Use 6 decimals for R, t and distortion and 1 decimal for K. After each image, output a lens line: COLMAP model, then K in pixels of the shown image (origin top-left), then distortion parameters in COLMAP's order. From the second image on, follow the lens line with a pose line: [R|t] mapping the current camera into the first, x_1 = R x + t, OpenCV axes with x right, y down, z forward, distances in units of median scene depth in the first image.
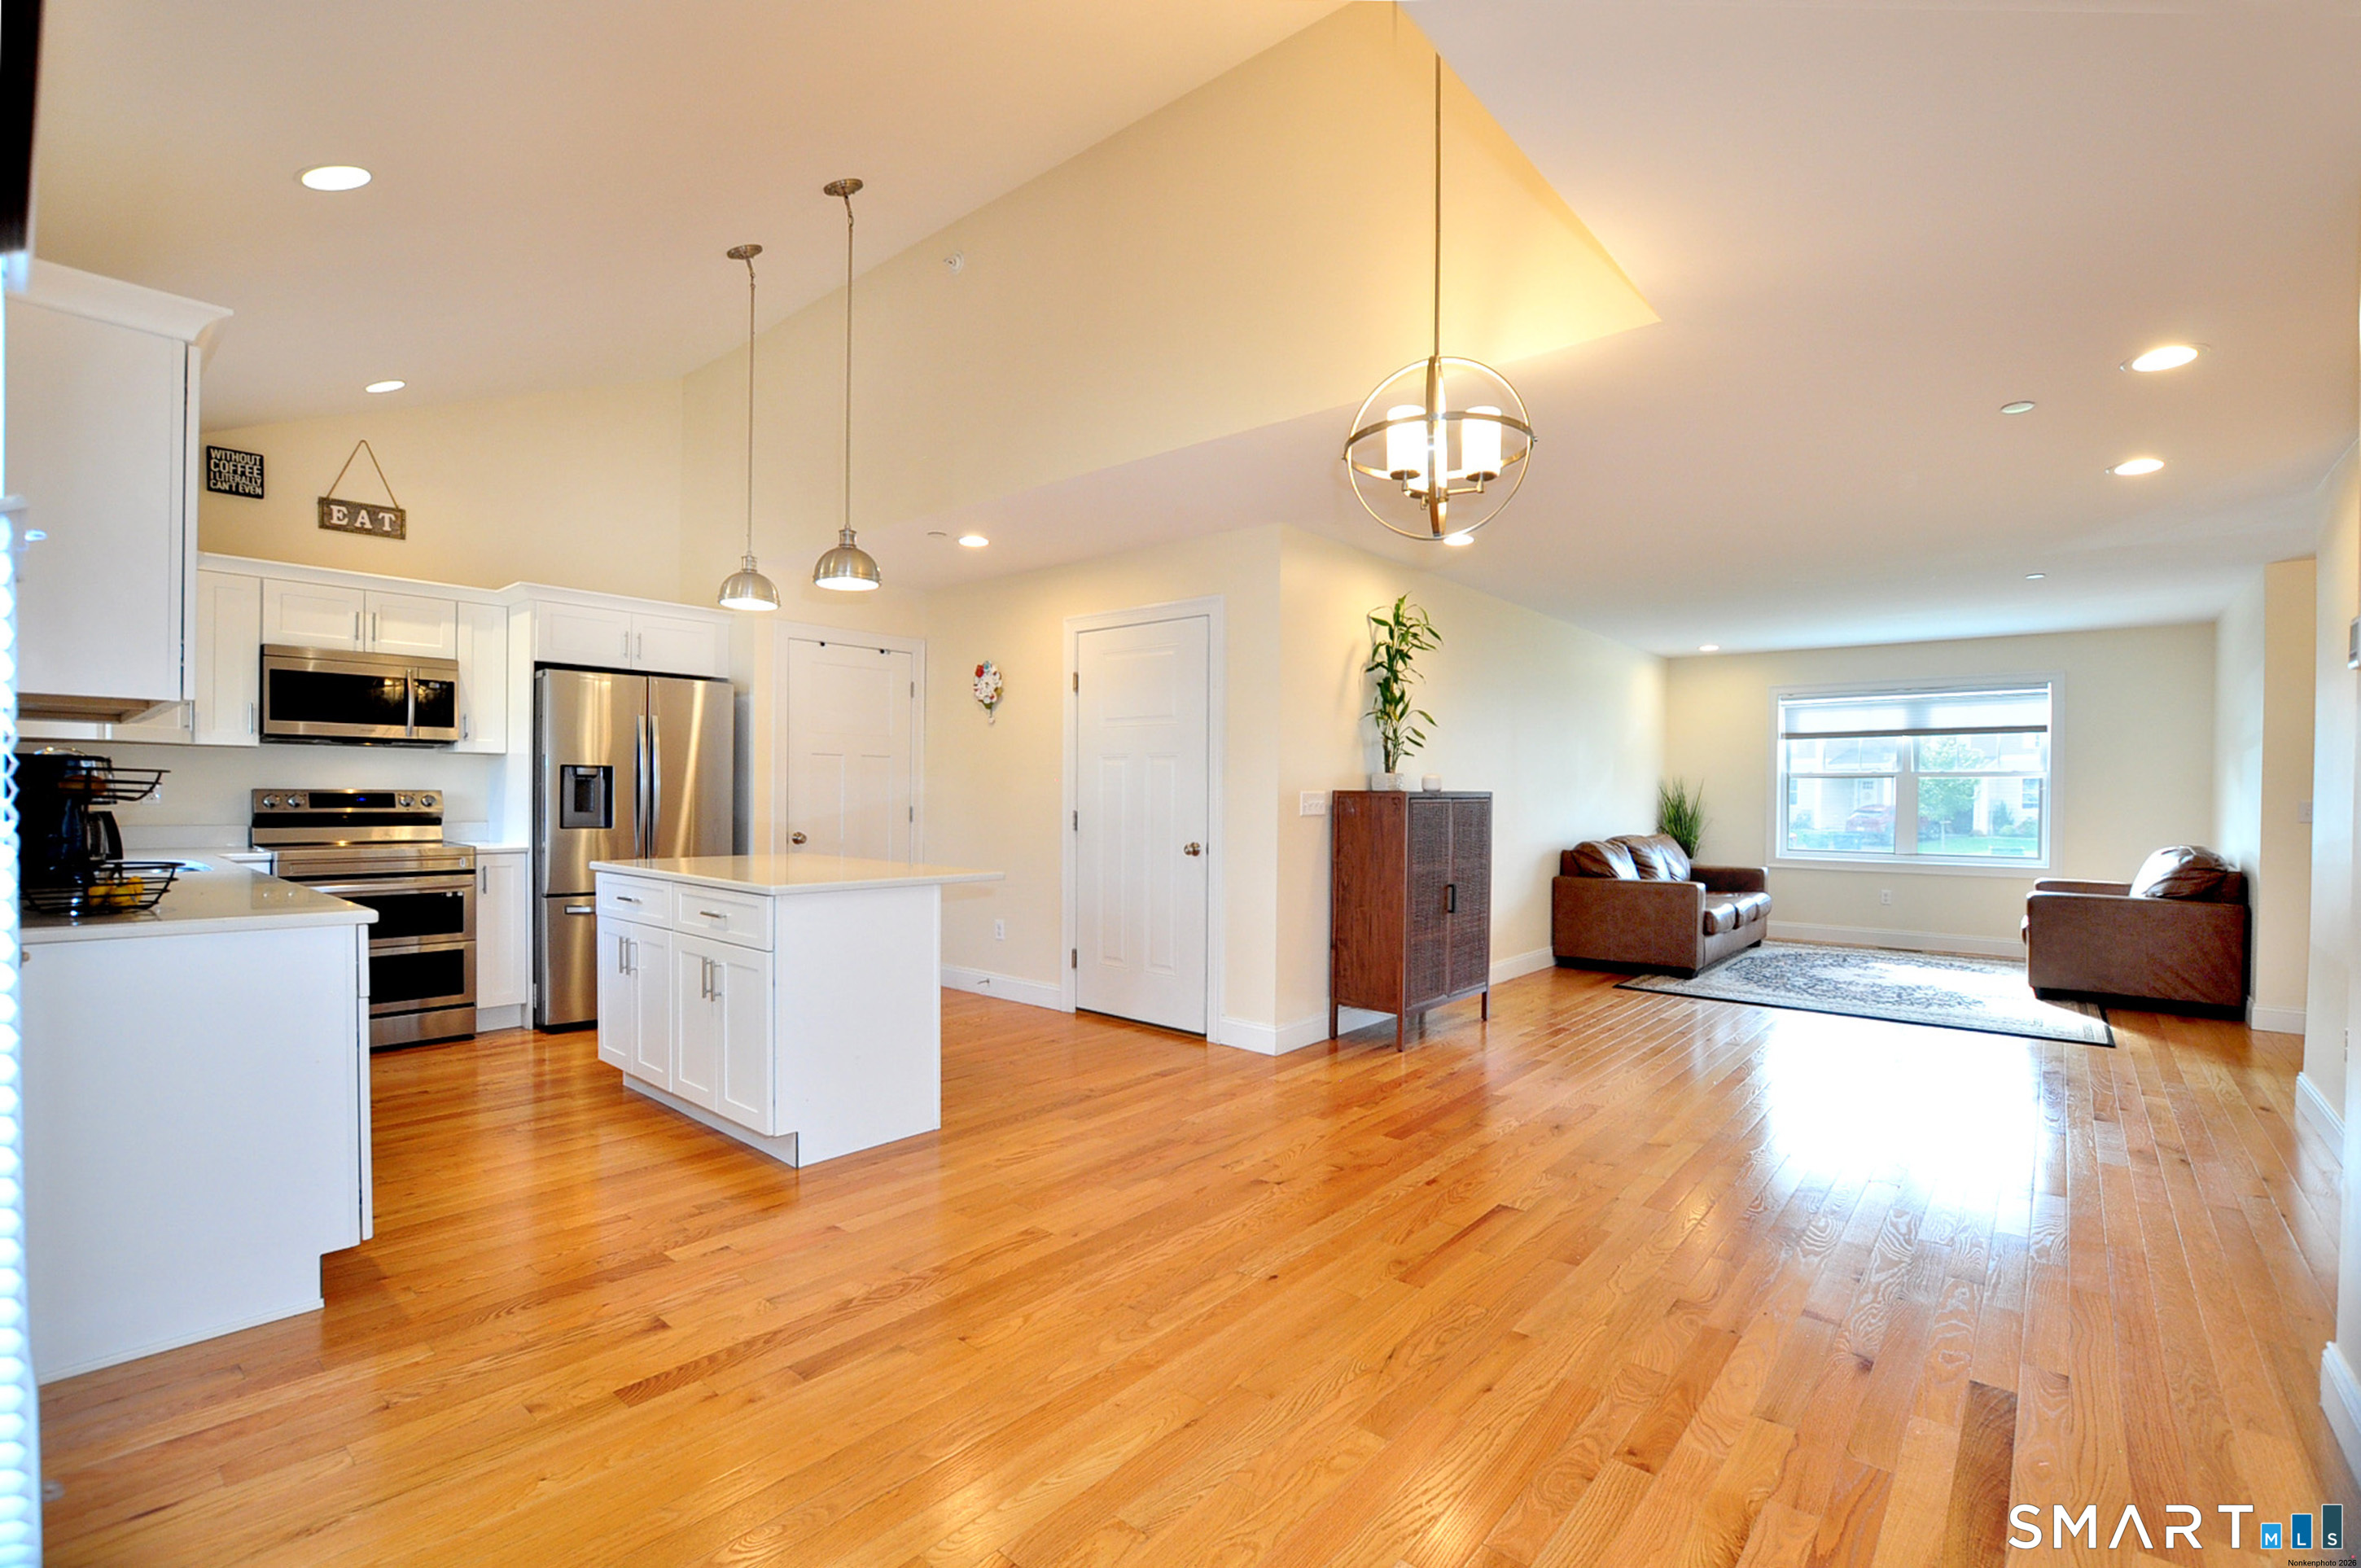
lens RADIAL K [[1042.8, 0, 1190.2], [0, 1042.8, 808.4], [0, 0, 1]] dist [-0.032924, 0.002639]
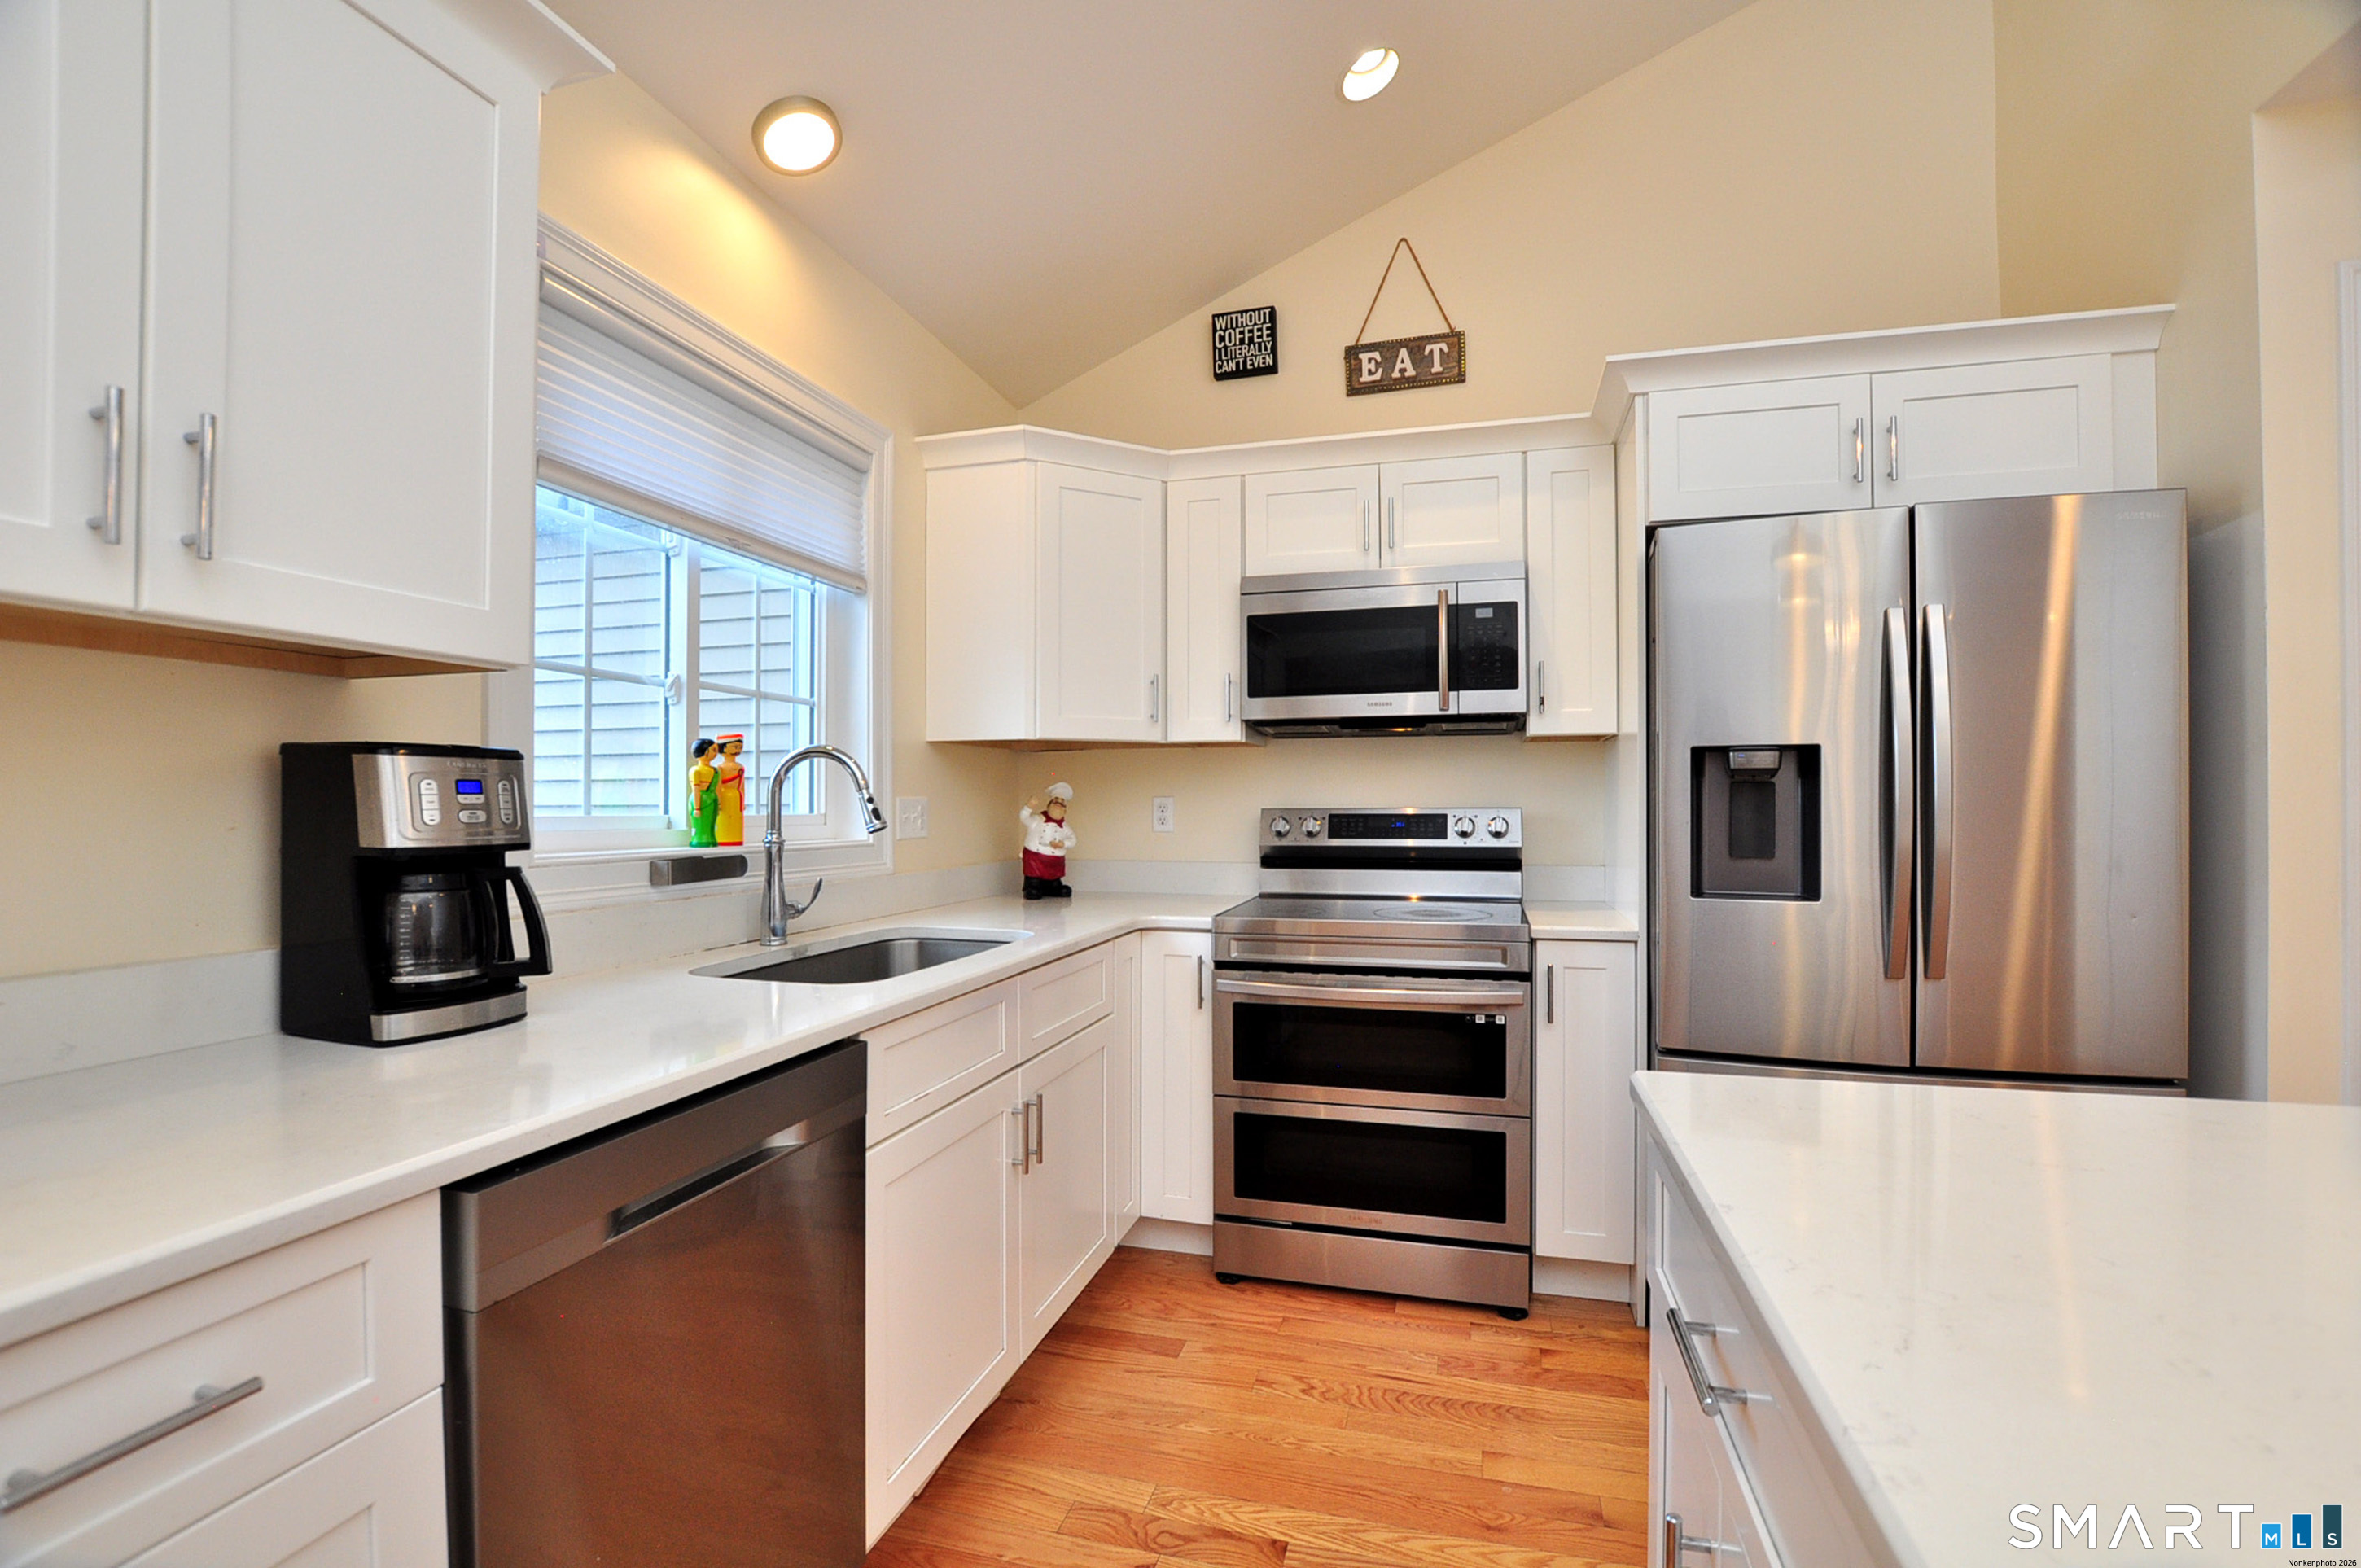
lens RADIAL K [[1042.8, 0, 1178.7], [0, 1042.8, 796.3], [0, 0, 1]] dist [-0.032924, 0.002639]
pose [[0.409790, -0.015696, -0.912045, -0.313435], [-0.005499, 0.999791, -0.019677, -0.012964], [0.912163, 0.013078, 0.409618, 0.641557]]
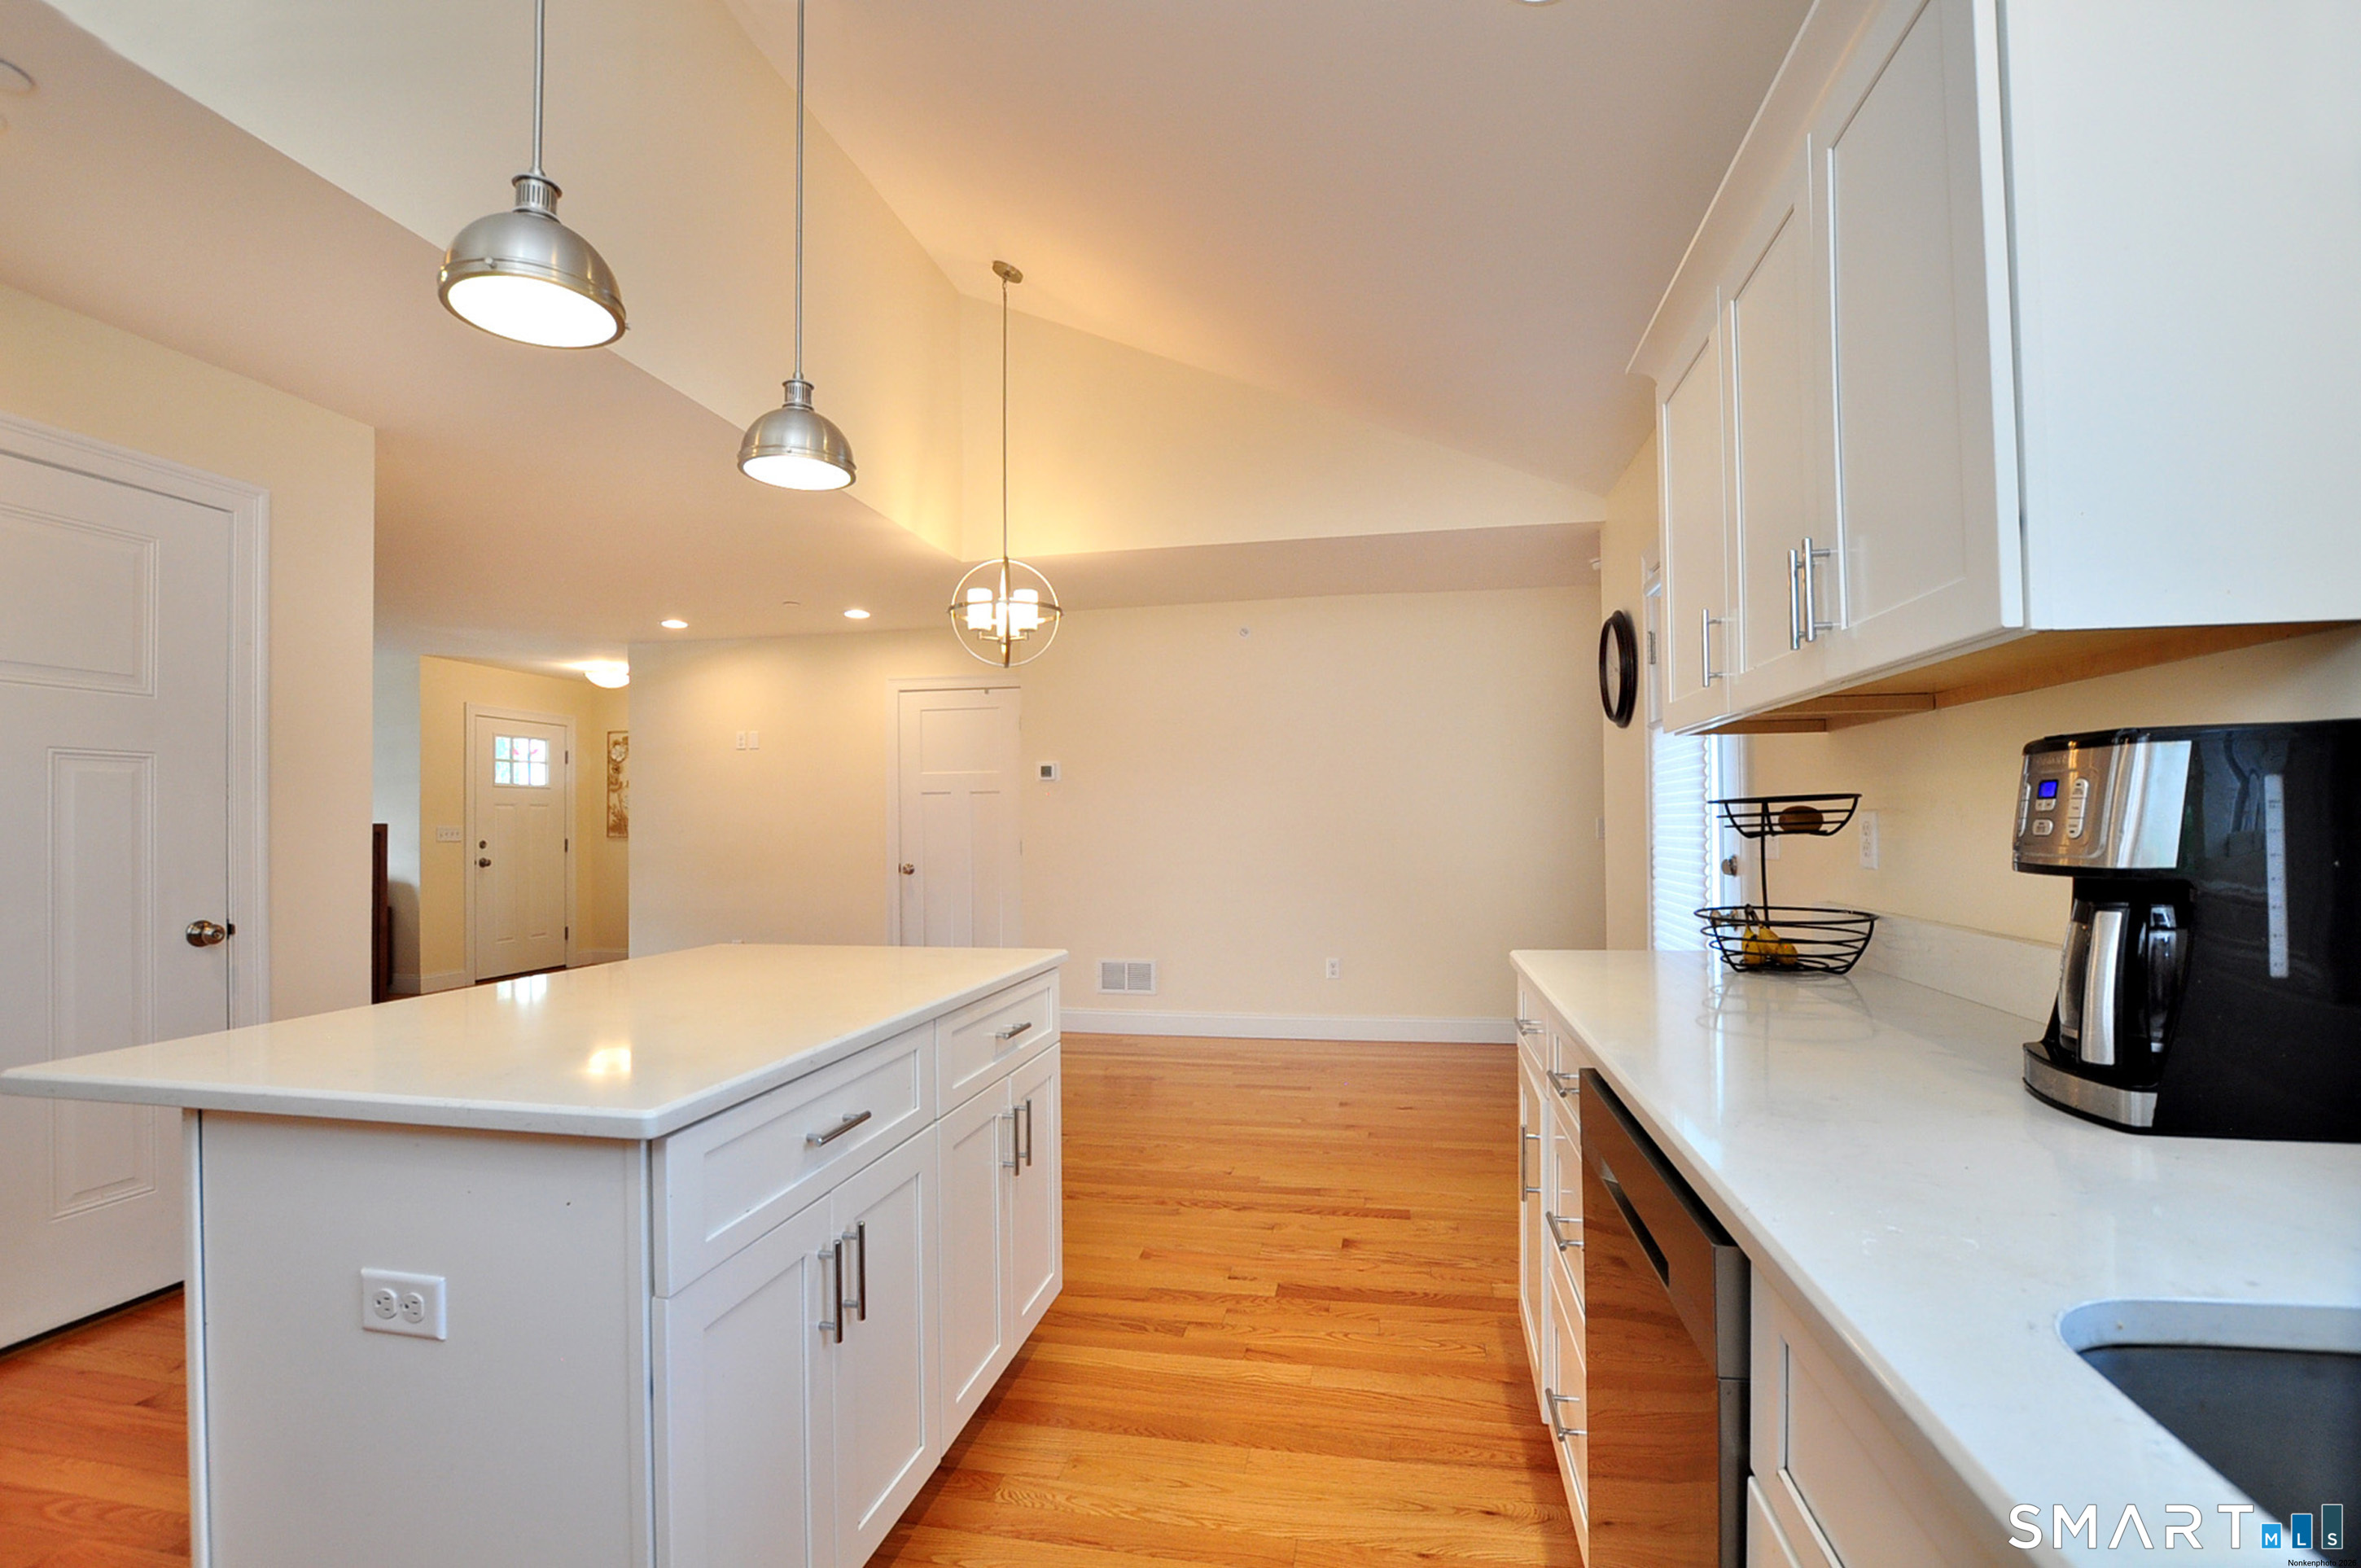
lens RADIAL K [[1042.8, 0, 1178.0], [0, 1042.8, 805.6], [0, 0, 1]] dist [-0.032924, 0.002639]
pose [[-0.475308, 0.009017, 0.879773, -0.718399], [0.016376, 0.999865, -0.001400, -0.018631], [-0.879667, 0.013742, -0.475391, 0.827065]]
